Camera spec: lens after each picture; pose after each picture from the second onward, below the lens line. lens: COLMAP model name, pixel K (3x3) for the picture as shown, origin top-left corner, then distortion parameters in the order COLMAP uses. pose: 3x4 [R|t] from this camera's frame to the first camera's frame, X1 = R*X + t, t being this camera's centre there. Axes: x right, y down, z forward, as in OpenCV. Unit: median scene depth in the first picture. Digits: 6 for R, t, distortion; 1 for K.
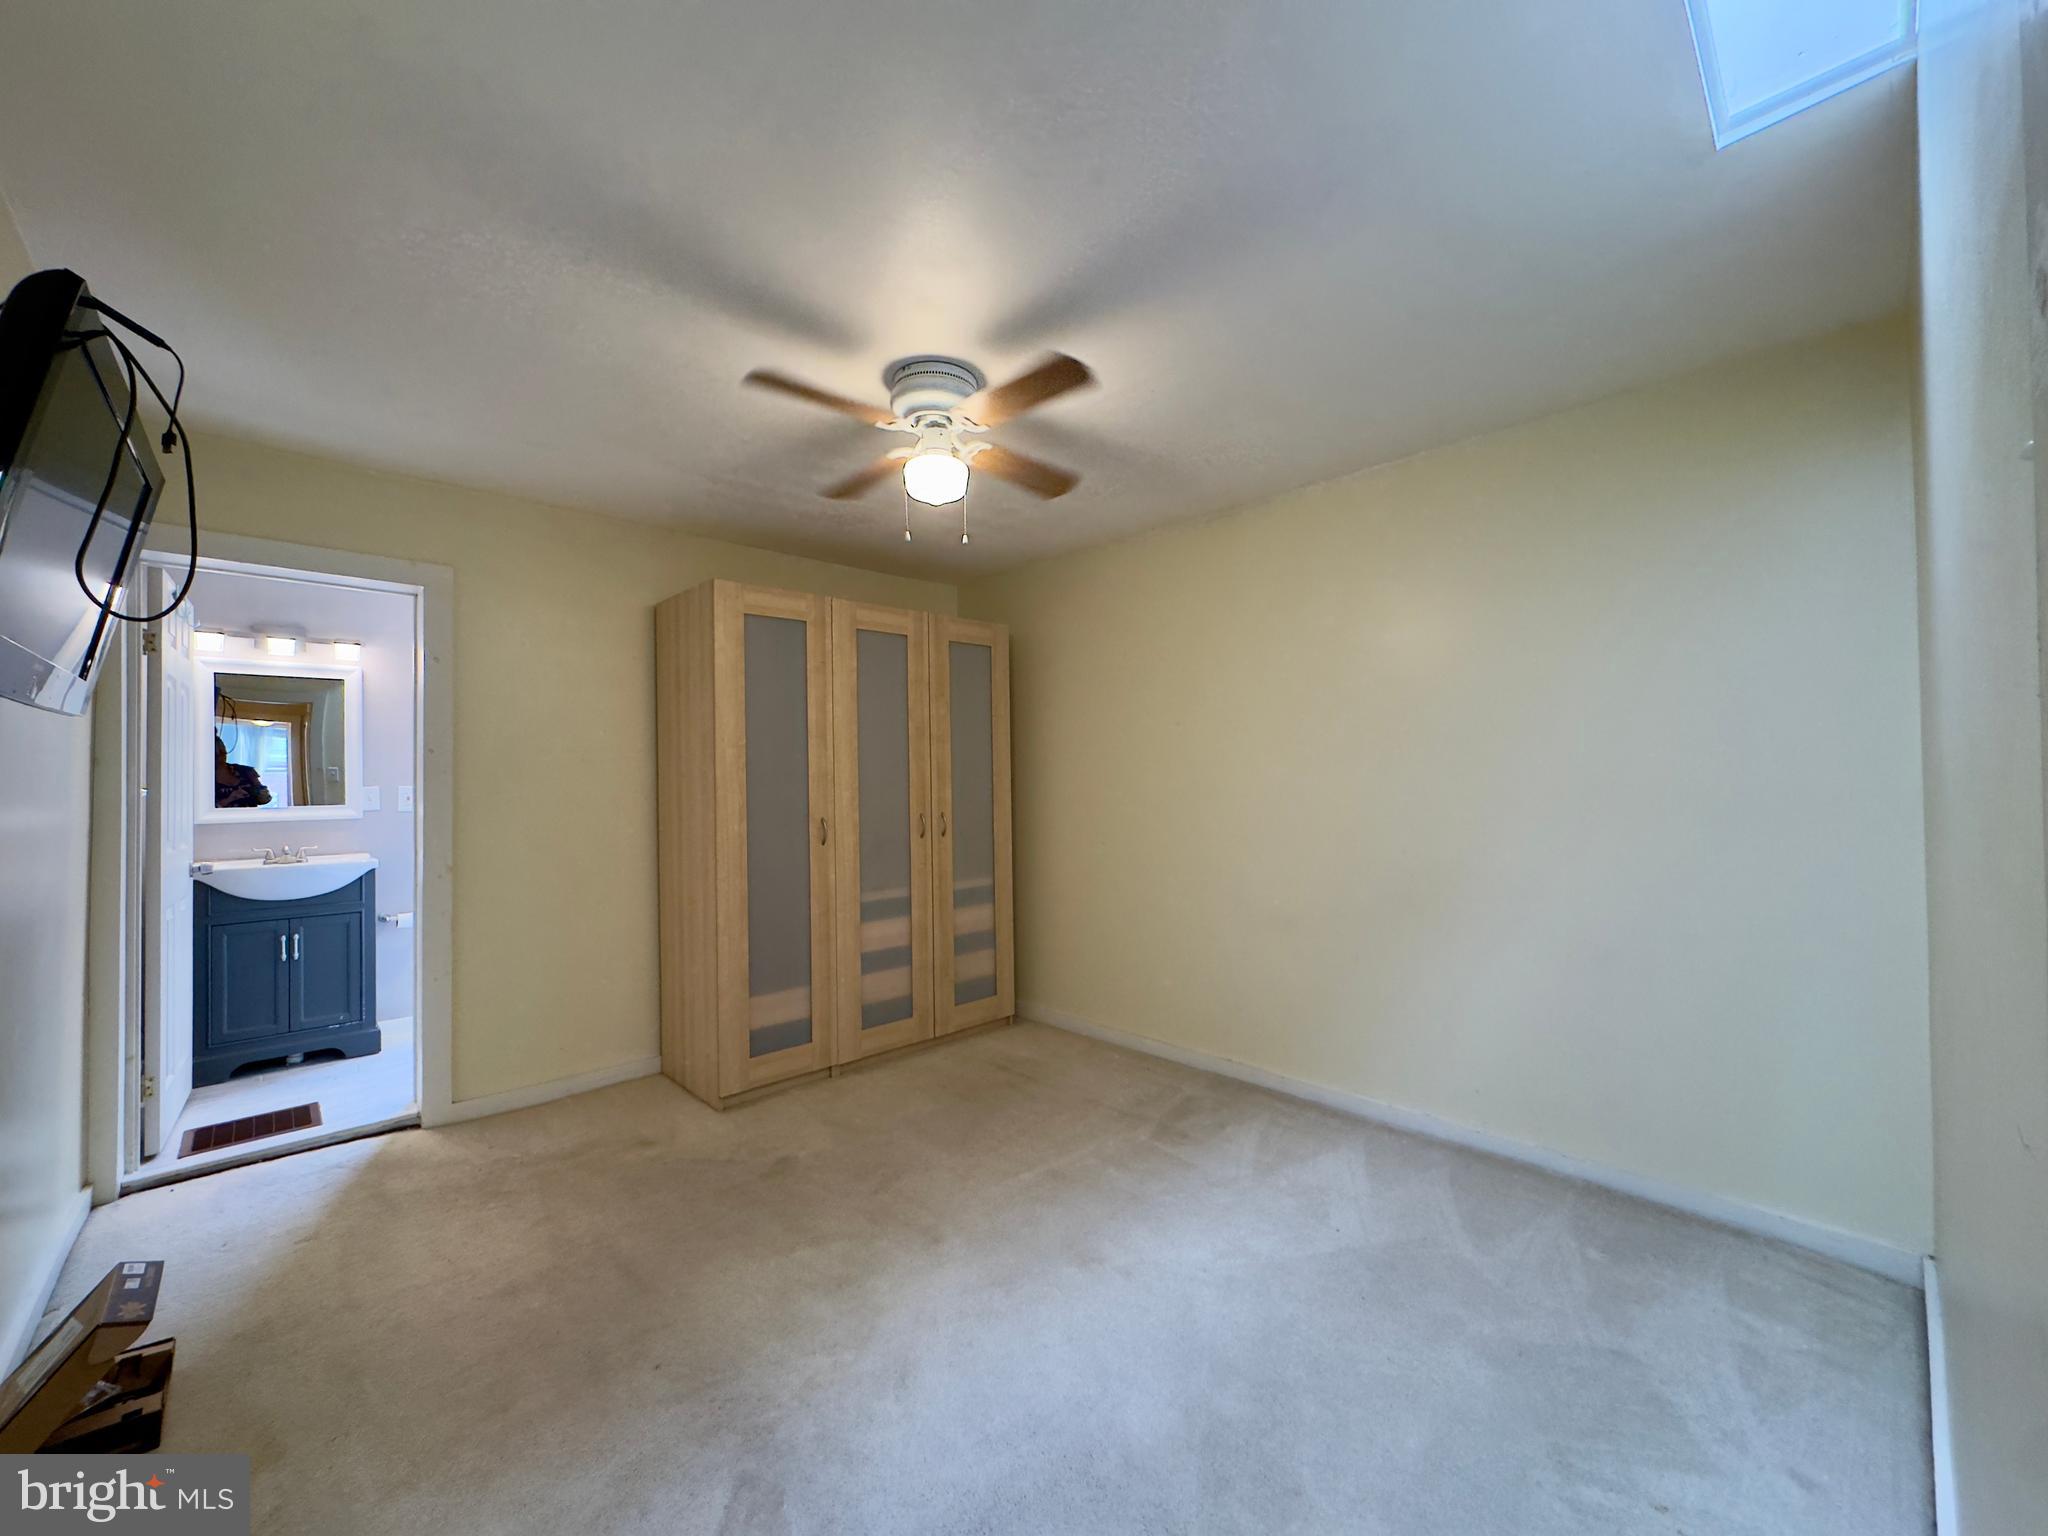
lens RADIAL K [[804.6, 0, 1024.0], [0, 804.6, 768.0], [0, 0, 1]] dist [-0.000094, -0.000051]
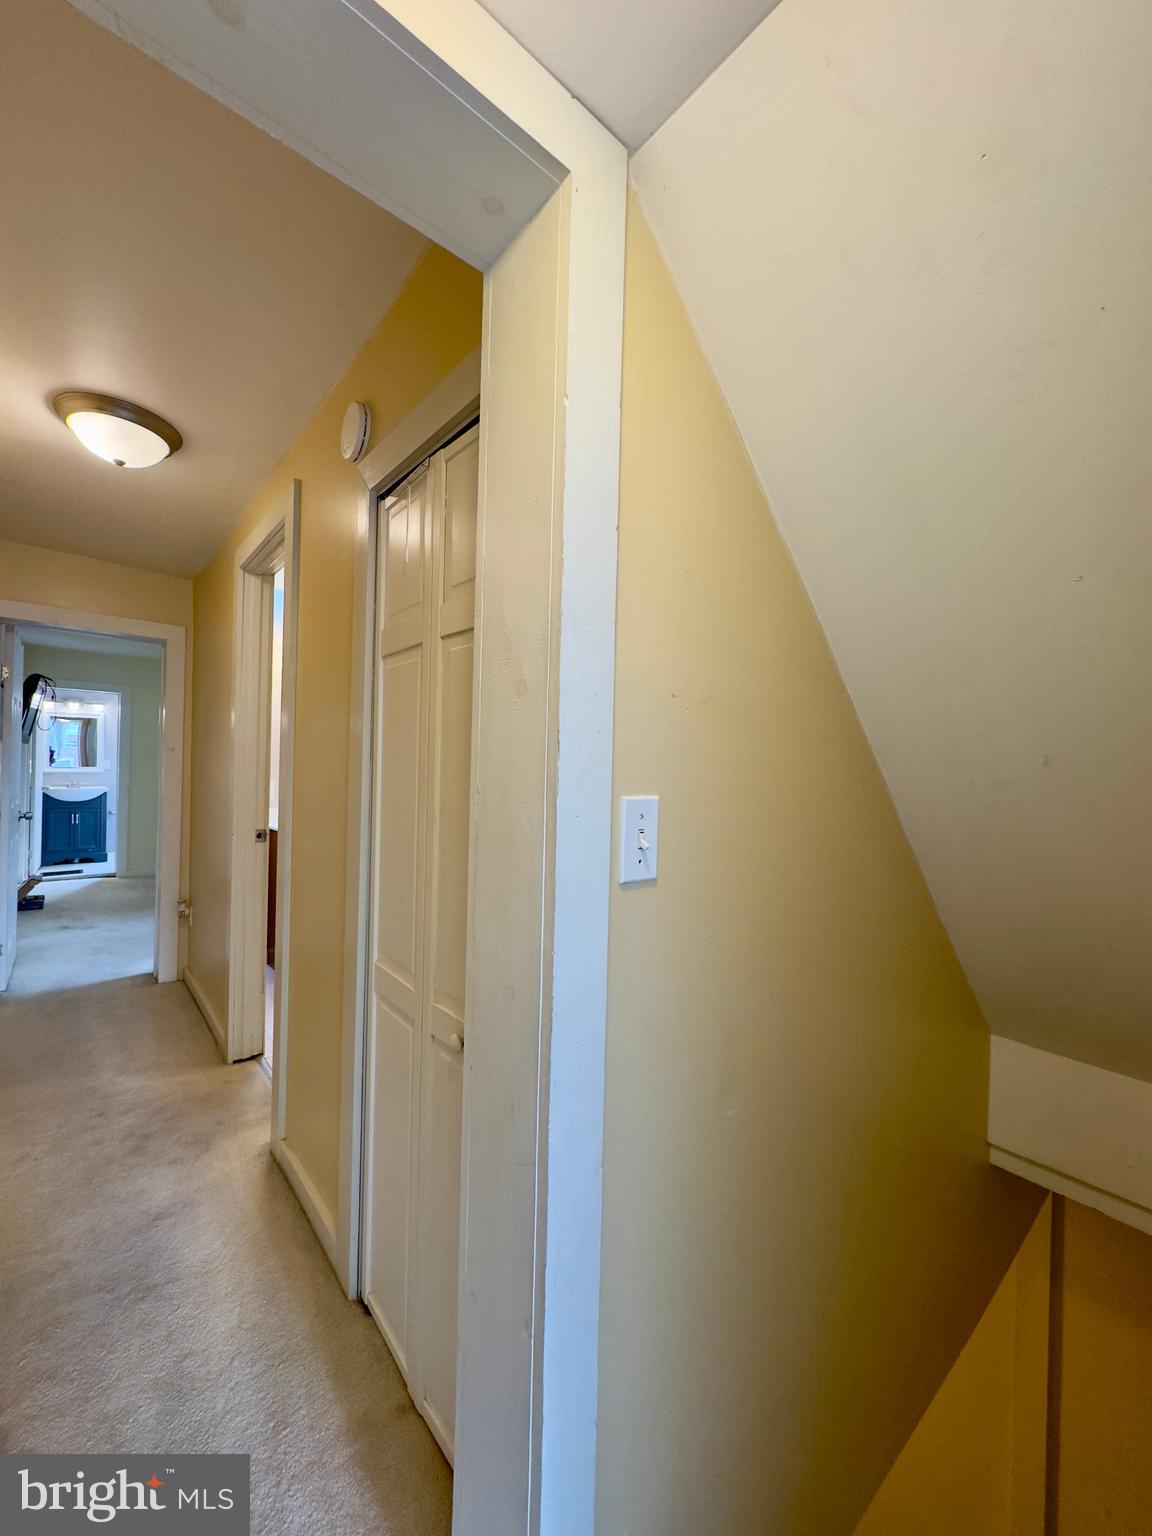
lens RADIAL K [[603.5, 0, 576.0], [0, 603.5, 768.0], [0, 0, 1]] dist [-0.000094, -0.000051]
pose [[0.997934, 0.035391, -0.053622, 0.876482], [-0.034231, 0.999163, 0.022399, -0.052394], [0.054370, -0.020517, 0.998310, -0.935866]]
